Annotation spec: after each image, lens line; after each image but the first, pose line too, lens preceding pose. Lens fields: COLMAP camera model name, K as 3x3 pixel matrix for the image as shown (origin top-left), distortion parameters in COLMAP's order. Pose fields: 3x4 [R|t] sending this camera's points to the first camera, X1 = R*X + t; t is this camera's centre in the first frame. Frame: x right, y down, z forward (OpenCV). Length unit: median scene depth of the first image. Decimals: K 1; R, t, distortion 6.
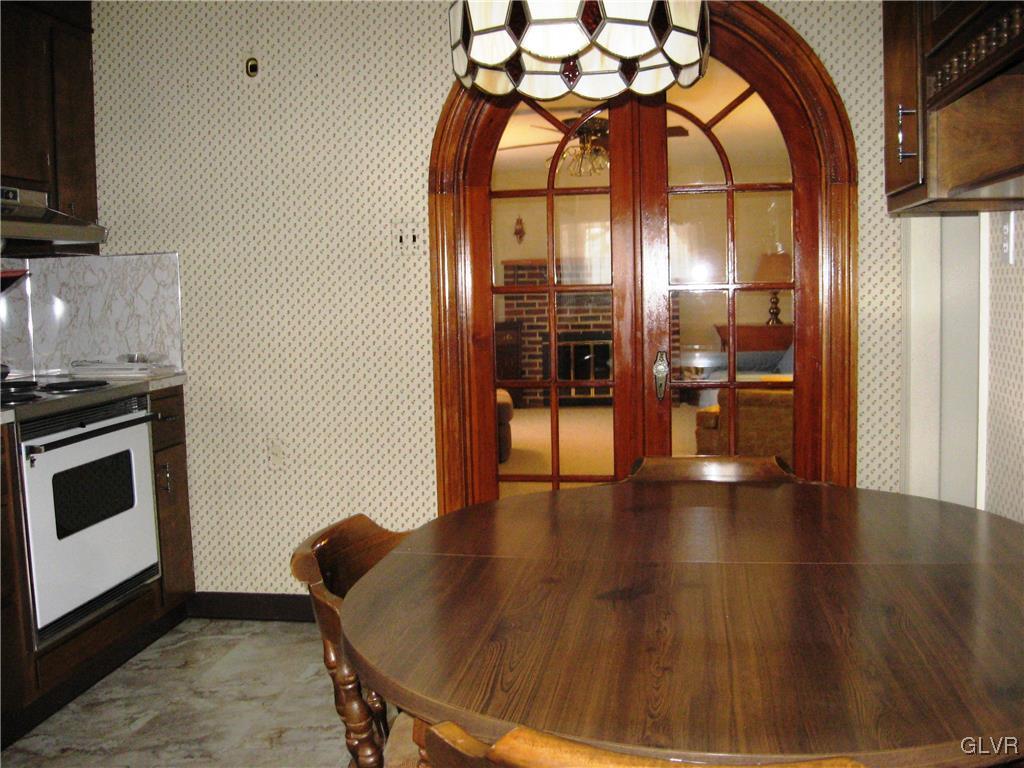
lens RADIAL K [[1067.7, 0, 512.0], [0, 1067.7, 384.0], [0, 0, 1]] dist [-0.092817, 0.029638]
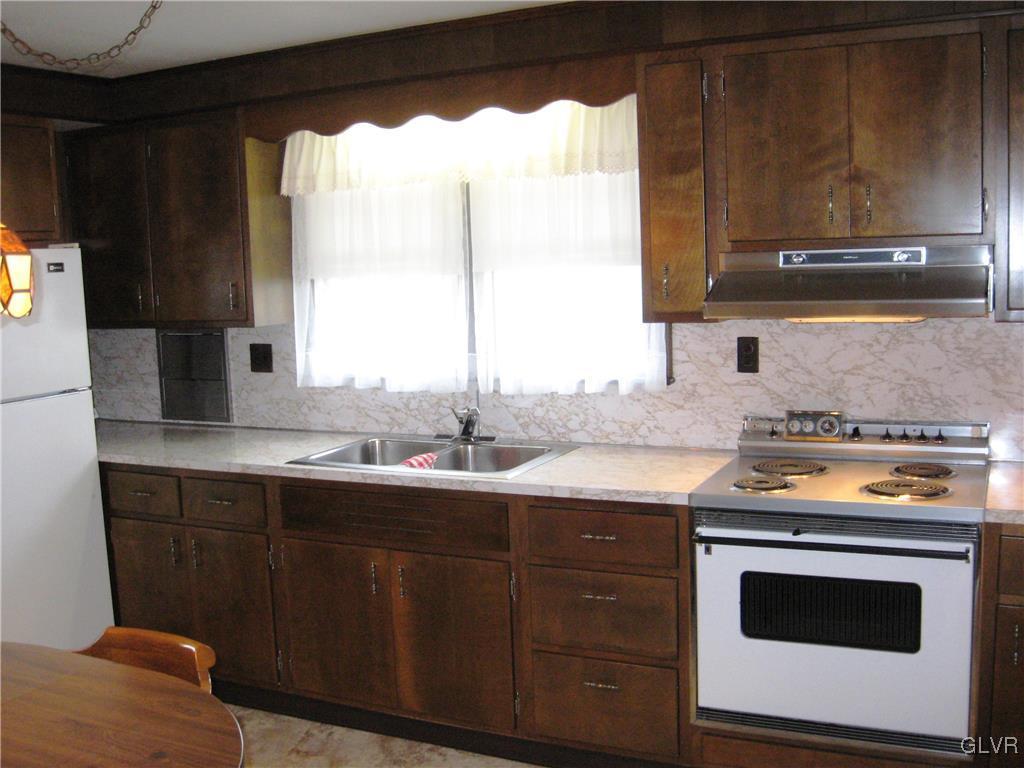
lens RADIAL K [[1067.7, 0, 512.0], [0, 1067.7, 384.0], [0, 0, 1]] dist [-0.092817, 0.029638]
pose [[-0.280134, 0.148862, -0.948349, 0.514921], [-0.042477, 0.985014, 0.167164, -0.233582], [0.959021, 0.087112, -0.269613, 1.024677]]
